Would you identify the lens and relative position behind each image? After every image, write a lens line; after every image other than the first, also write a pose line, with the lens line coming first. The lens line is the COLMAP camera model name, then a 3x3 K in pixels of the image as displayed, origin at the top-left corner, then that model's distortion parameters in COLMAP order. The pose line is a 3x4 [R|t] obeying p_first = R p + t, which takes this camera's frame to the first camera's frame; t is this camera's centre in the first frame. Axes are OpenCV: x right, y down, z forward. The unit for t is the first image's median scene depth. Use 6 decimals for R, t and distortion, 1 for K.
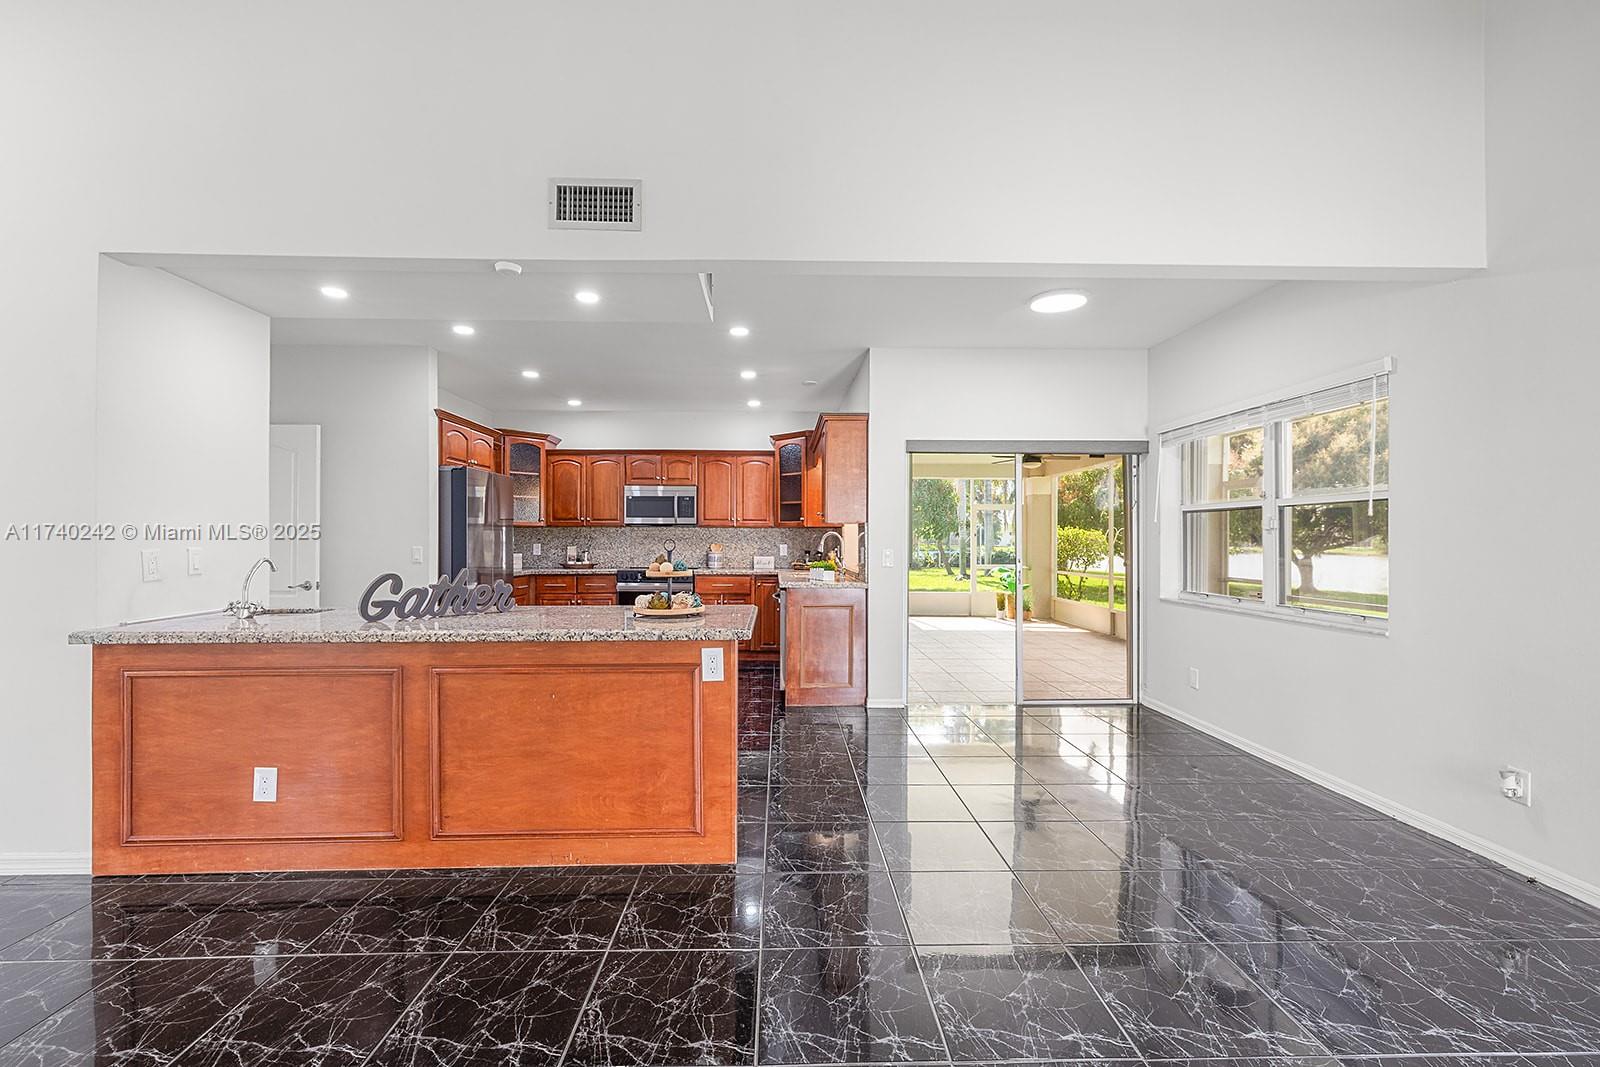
lens RADIAL K [[676.3, 0, 793.8], [0, 676.3, 536.3], [0, 0, 1]] dist [0.005594, 0.000517]
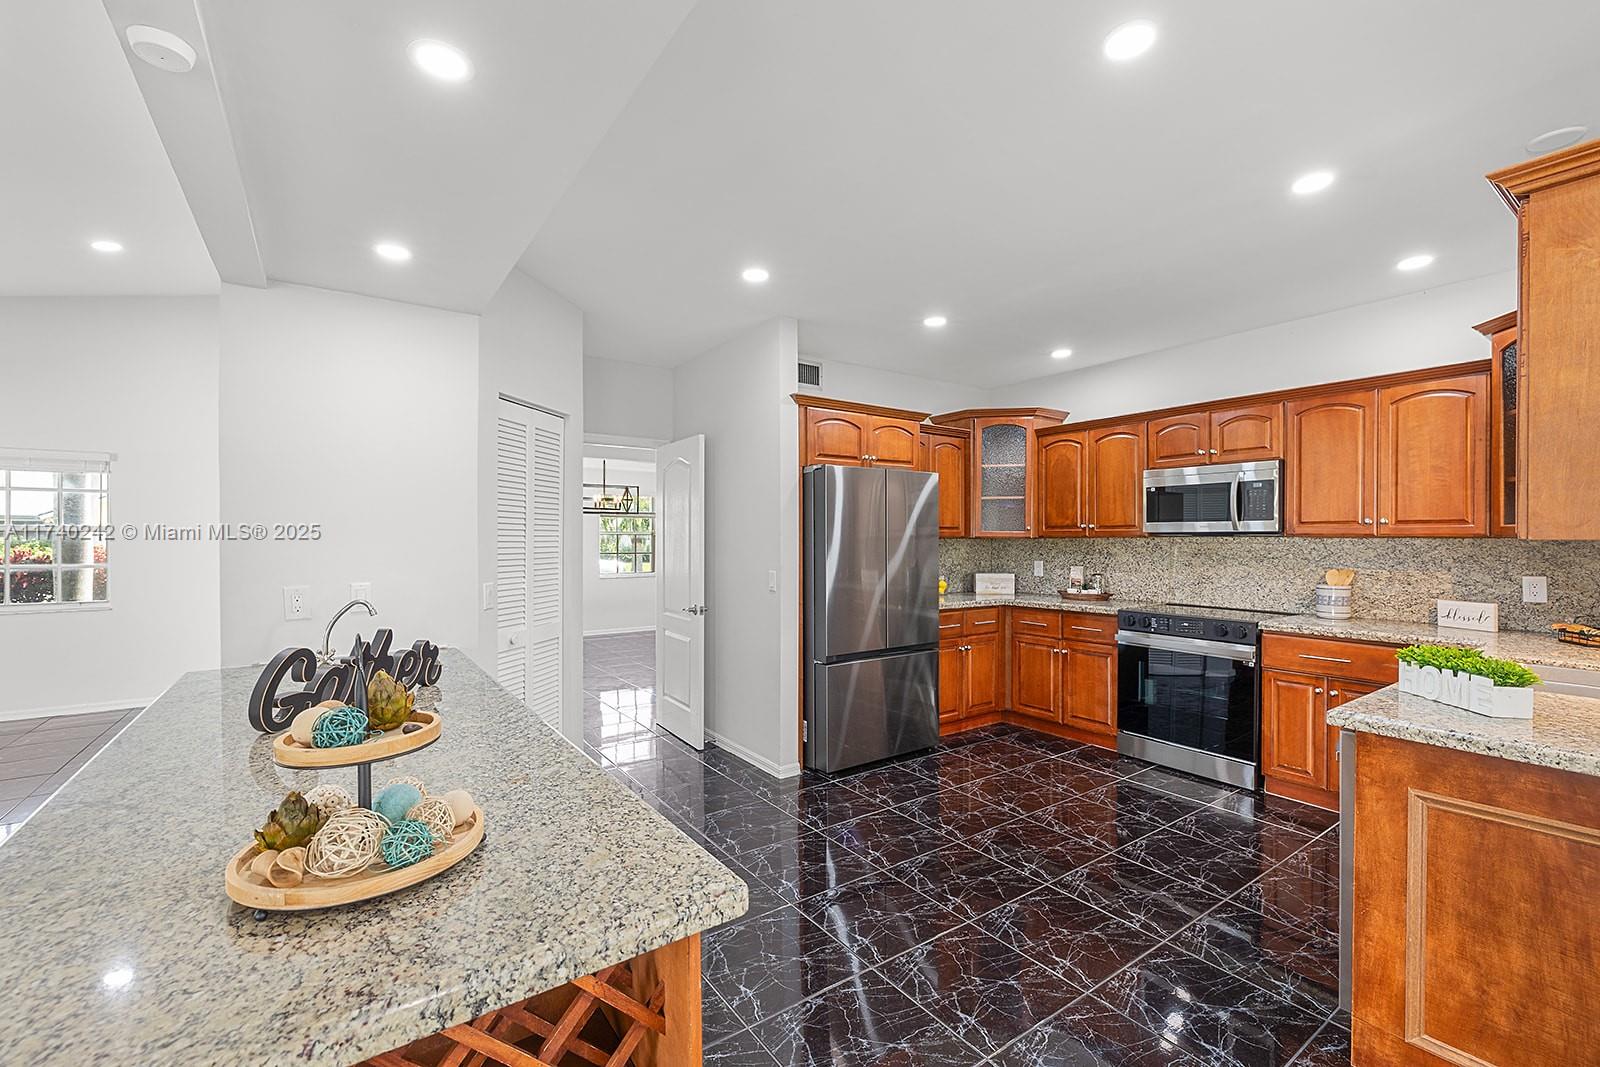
lens RADIAL K [[676.3, 0, 820.3], [0, 676.3, 541.3], [0, 0, 1]] dist [0.005594, 0.000517]
pose [[0.567968, 0.002551, -0.823047, 0.121923], [0.006057, 0.999955, 0.007280, -0.024131], [0.823028, -0.009120, 0.567927, 0.572887]]
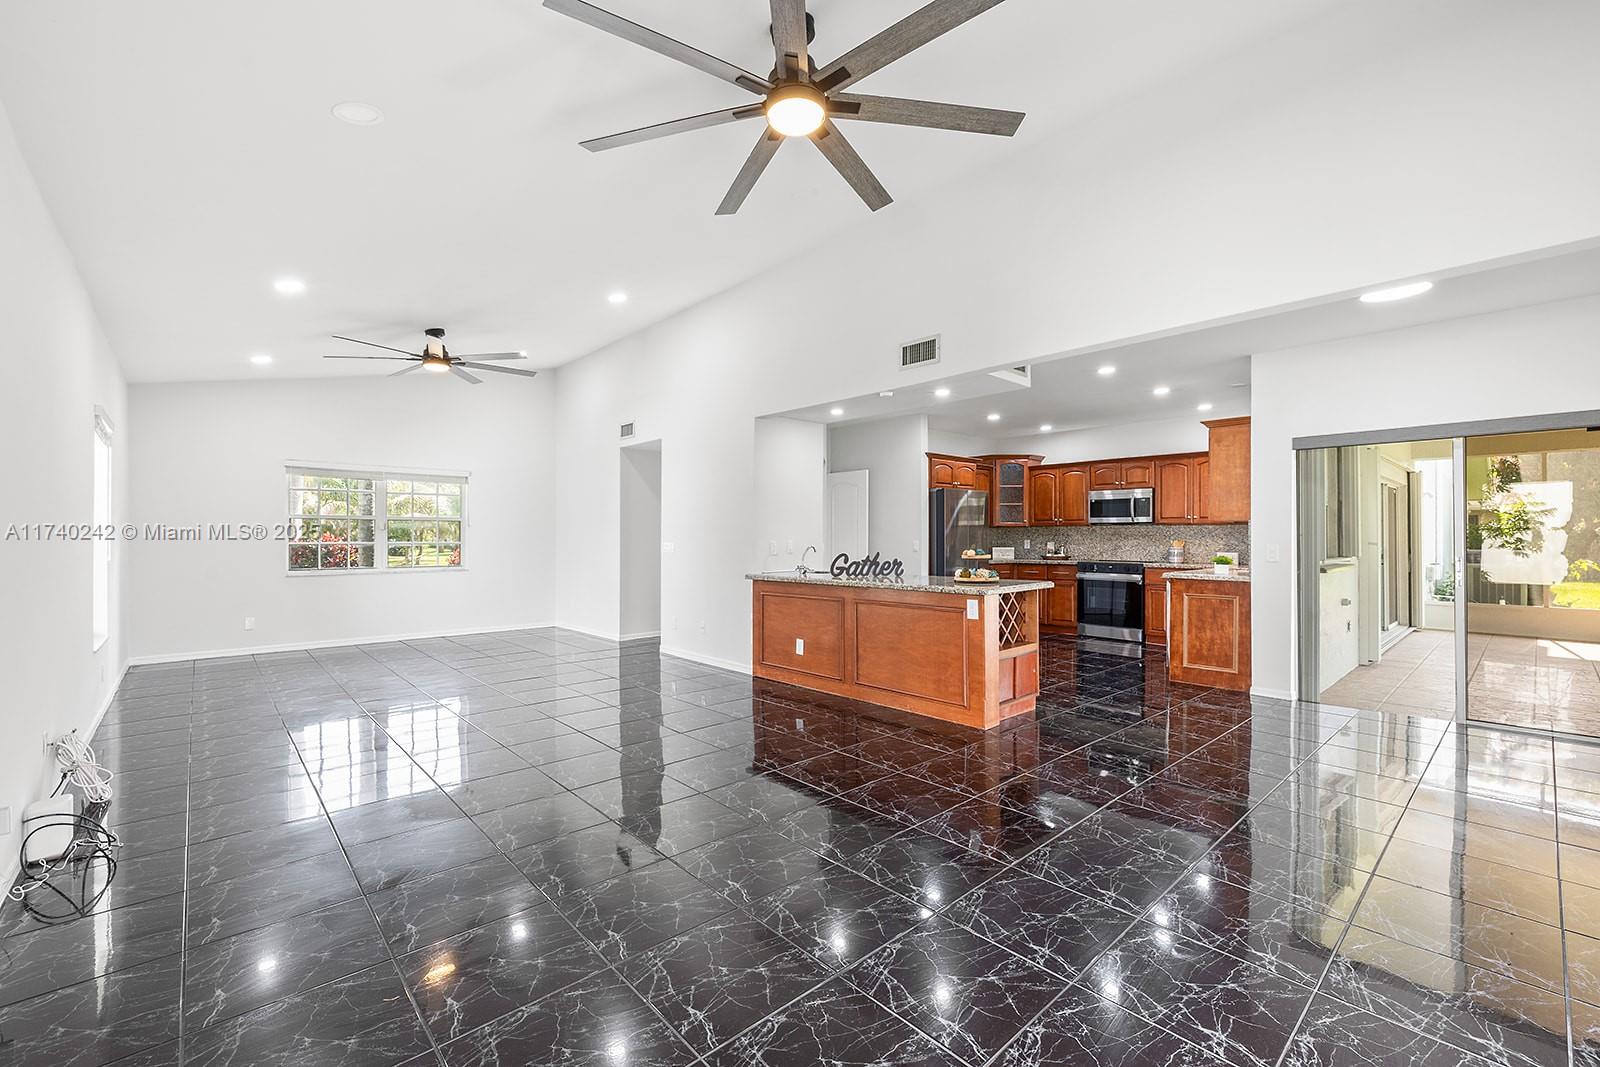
lens RADIAL K [[676.3, 0, 822.0], [0, 676.3, 540.5], [0, 0, 1]] dist [0.005594, 0.000517]
pose [[0.670598, 0.001434, -0.741819, 0.446990], [0.006343, 0.999950, 0.007667, -0.000001], [0.741794, -0.009847, 0.670556, -0.211760]]
